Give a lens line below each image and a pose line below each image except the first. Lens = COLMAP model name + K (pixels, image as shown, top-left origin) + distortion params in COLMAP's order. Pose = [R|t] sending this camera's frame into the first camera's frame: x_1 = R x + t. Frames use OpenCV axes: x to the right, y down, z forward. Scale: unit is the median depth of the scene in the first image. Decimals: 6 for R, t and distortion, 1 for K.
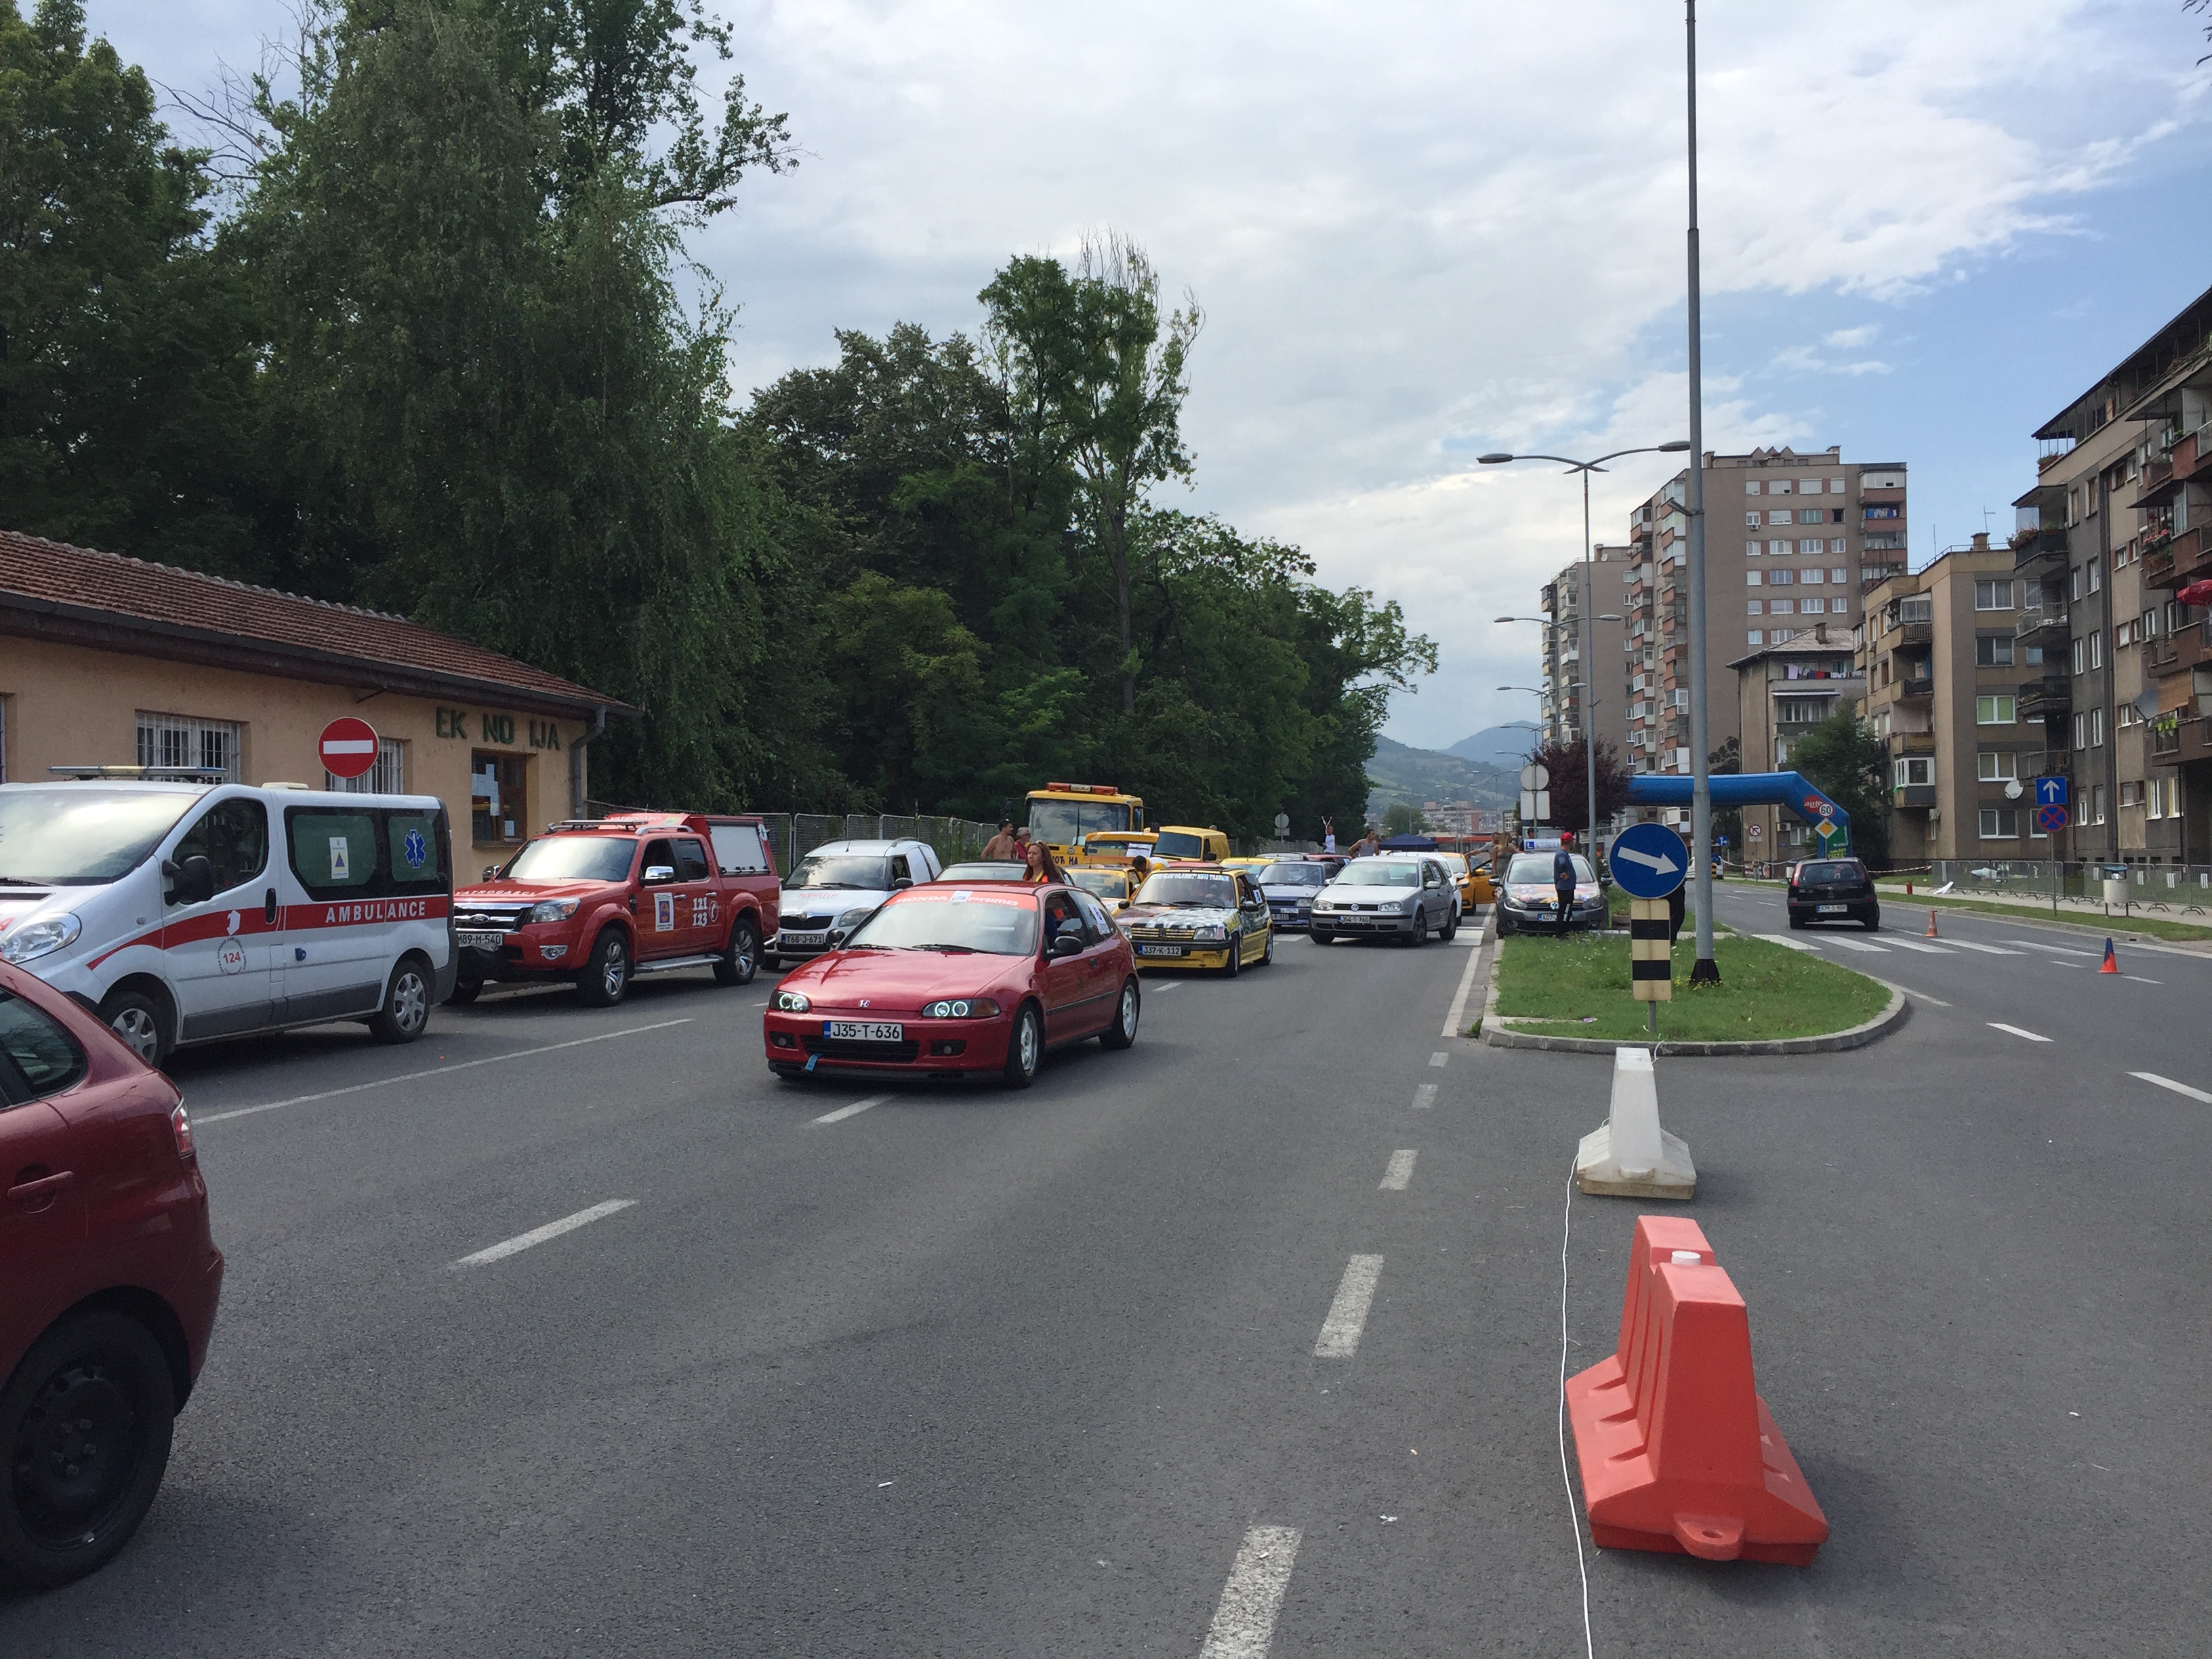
lens RADIAL K [[1869.7, 0, 1100.5], [0, 1869.7, 813.8], [0, 0, 1]] dist [0.077966, -0.117441]
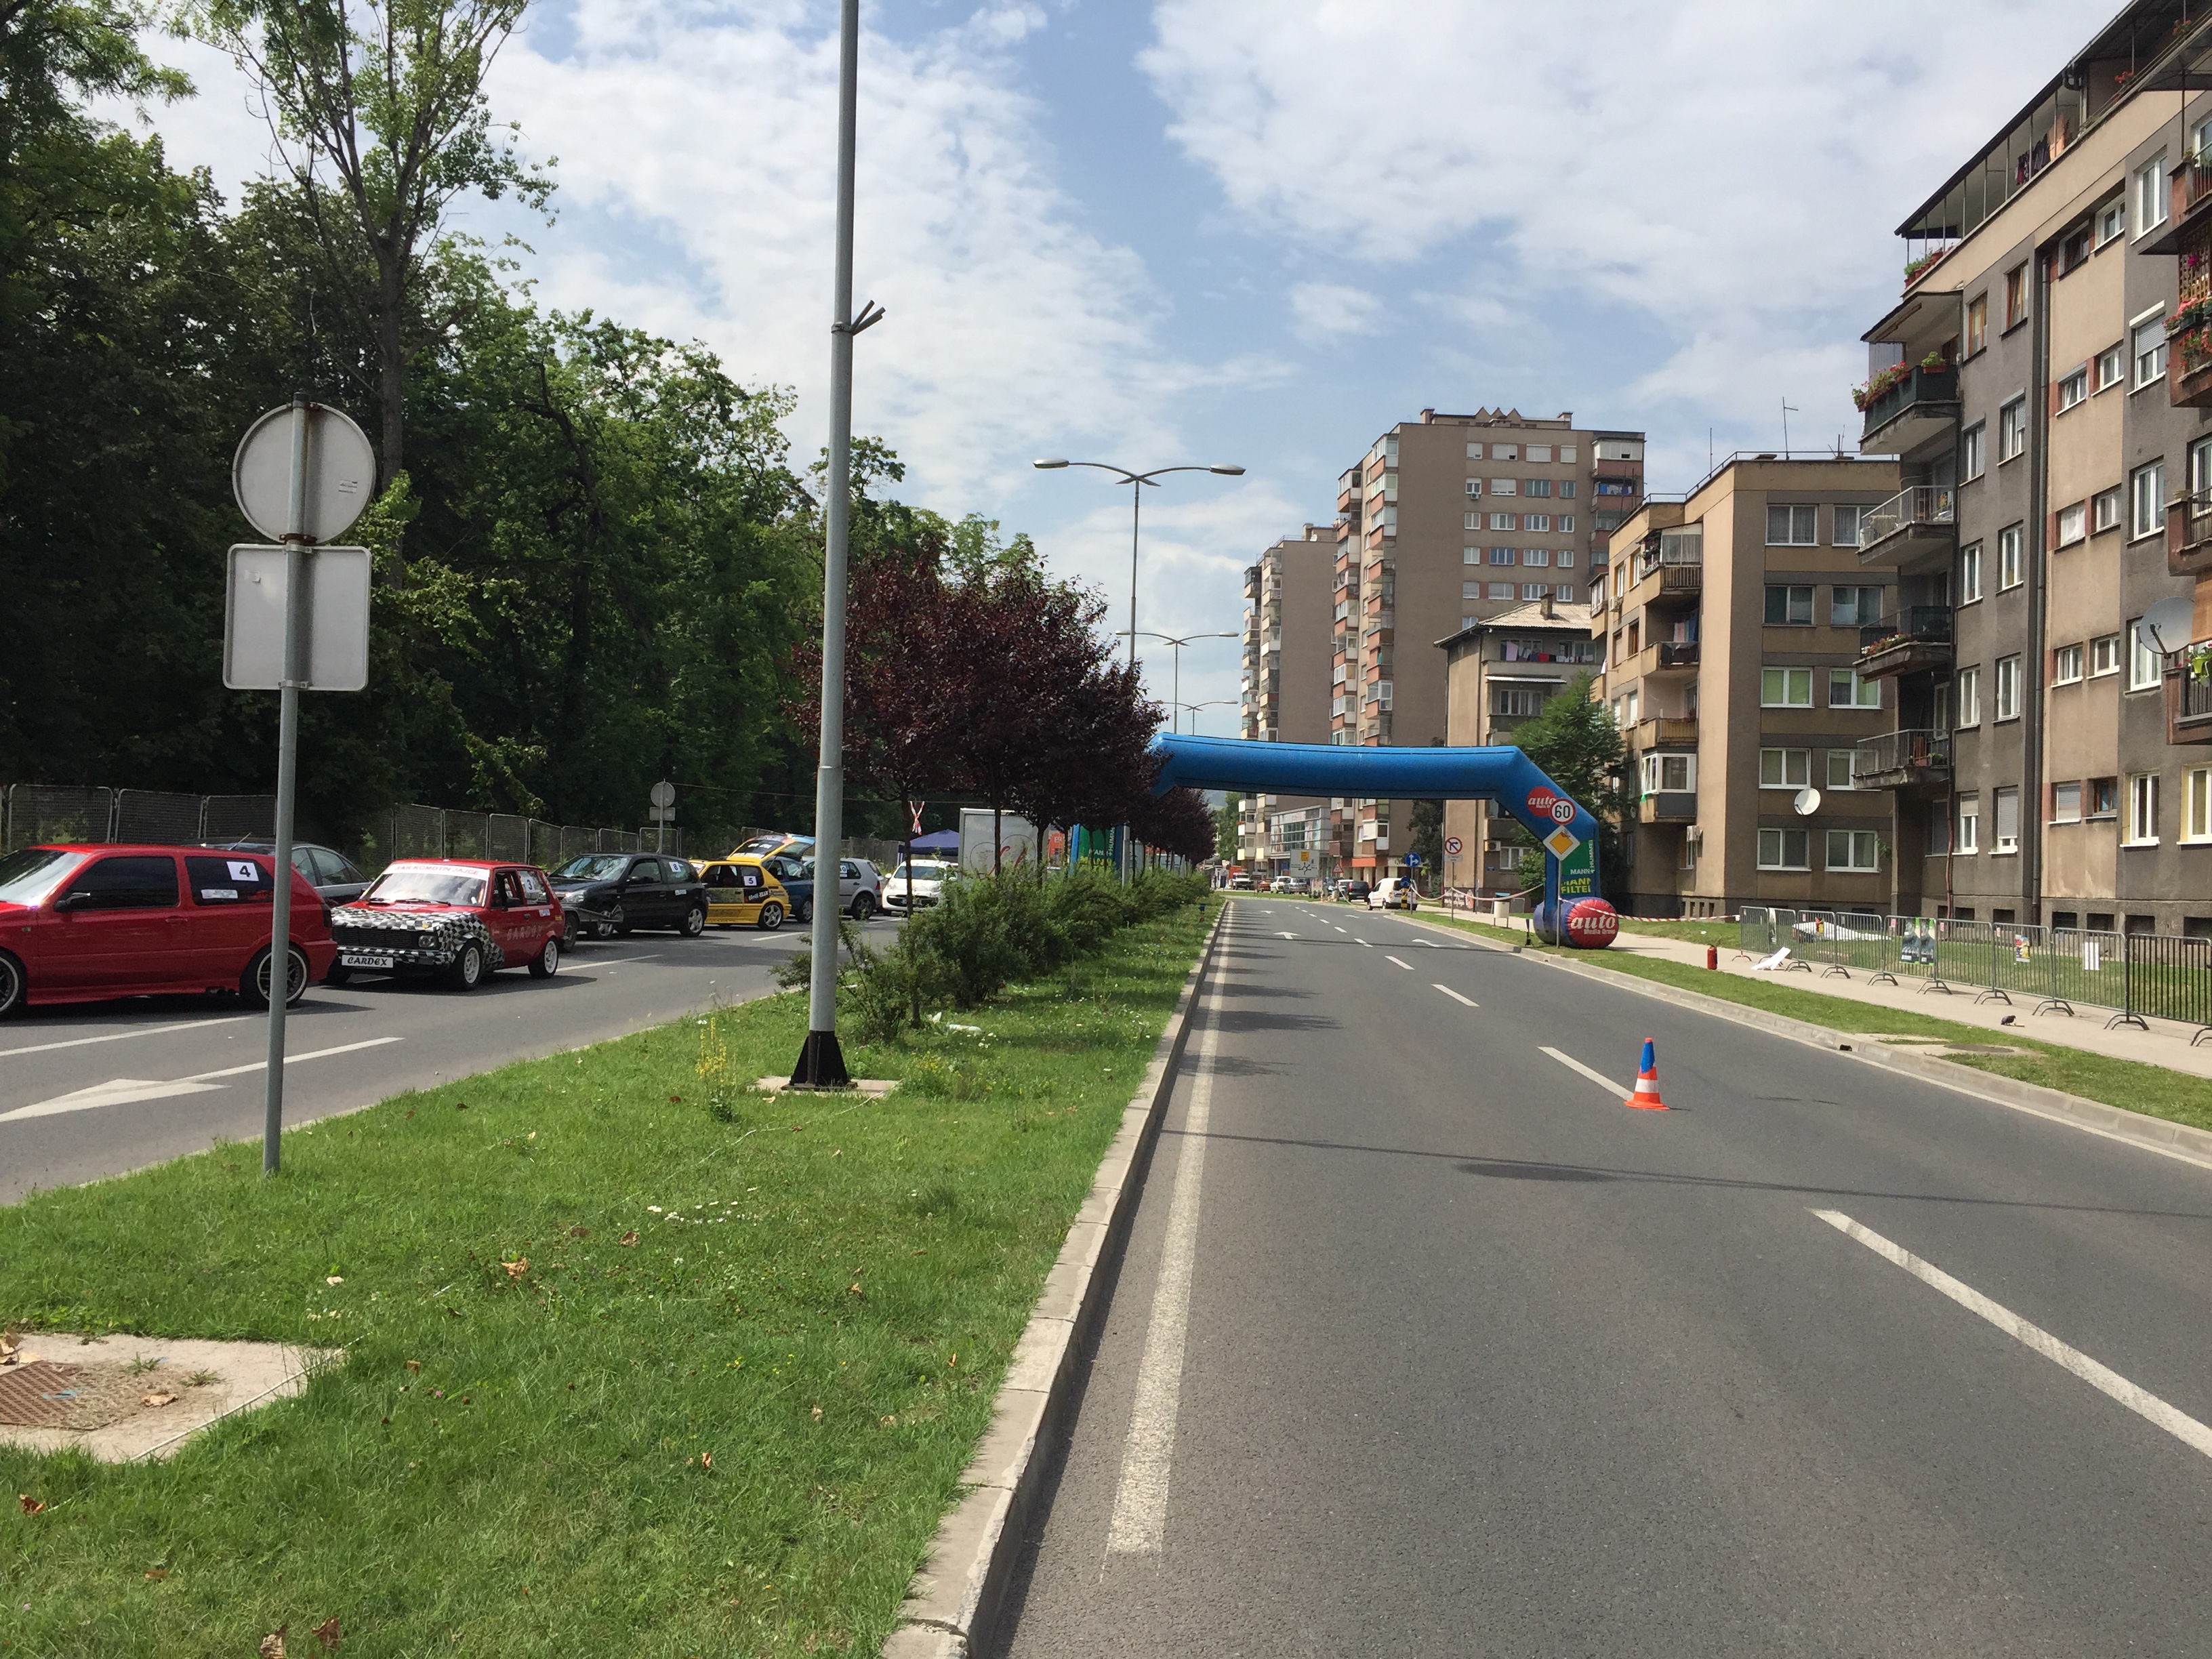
lens RADIAL K [[1351.6, 0, 1207.0], [0, 1351.6, 835.3], [0, 0, 1]] dist [0.029209, -0.000686]
pose [[0.989544, 0.040690, 0.138373, 0.245168], [-0.041085, 0.999156, -0.000006, 0.011186], [-0.138257, -0.005679, 0.990380, 0.674931]]
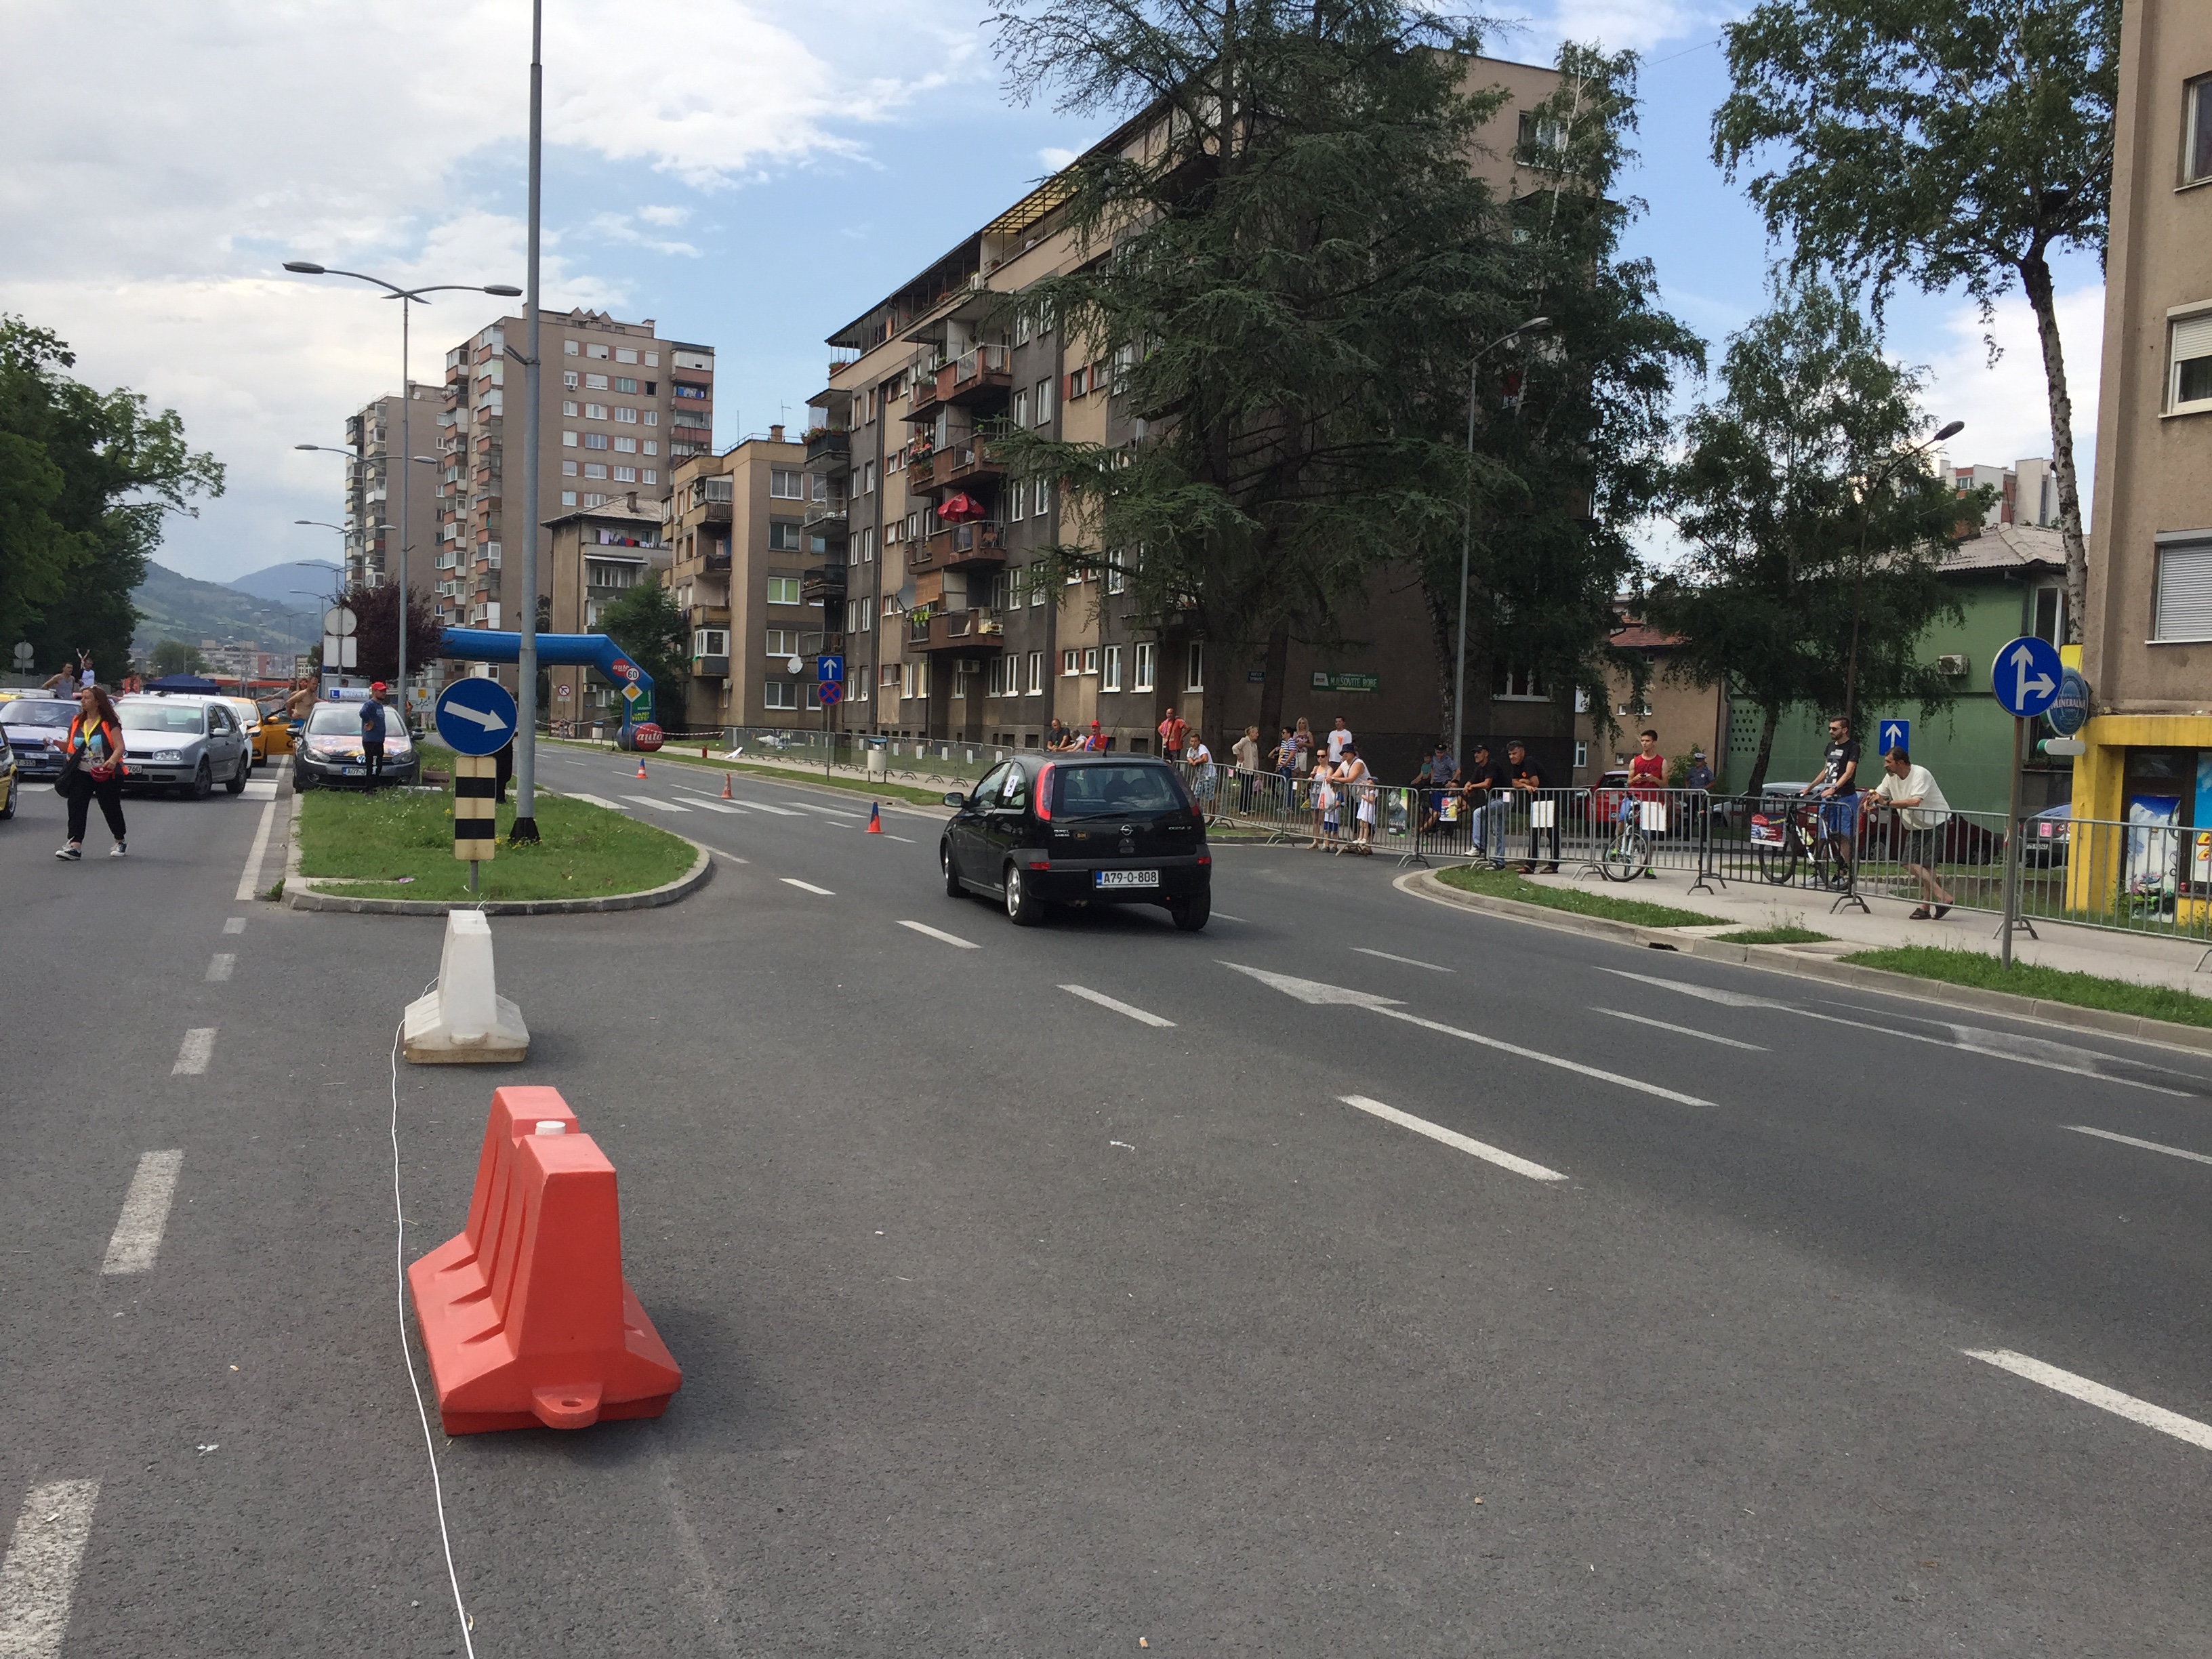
lens RADIAL K [[1869.7, 0, 1100.5], [0, 1869.7, 813.8], [0, 0, 1]] dist [0.077966, -0.117441]
pose [[0.815348, 0.012404, 0.578838, -0.002664], [-0.056357, 0.996723, 0.058024, 0.000113], [-0.576221, -0.079932, 0.813376, 0.006427]]
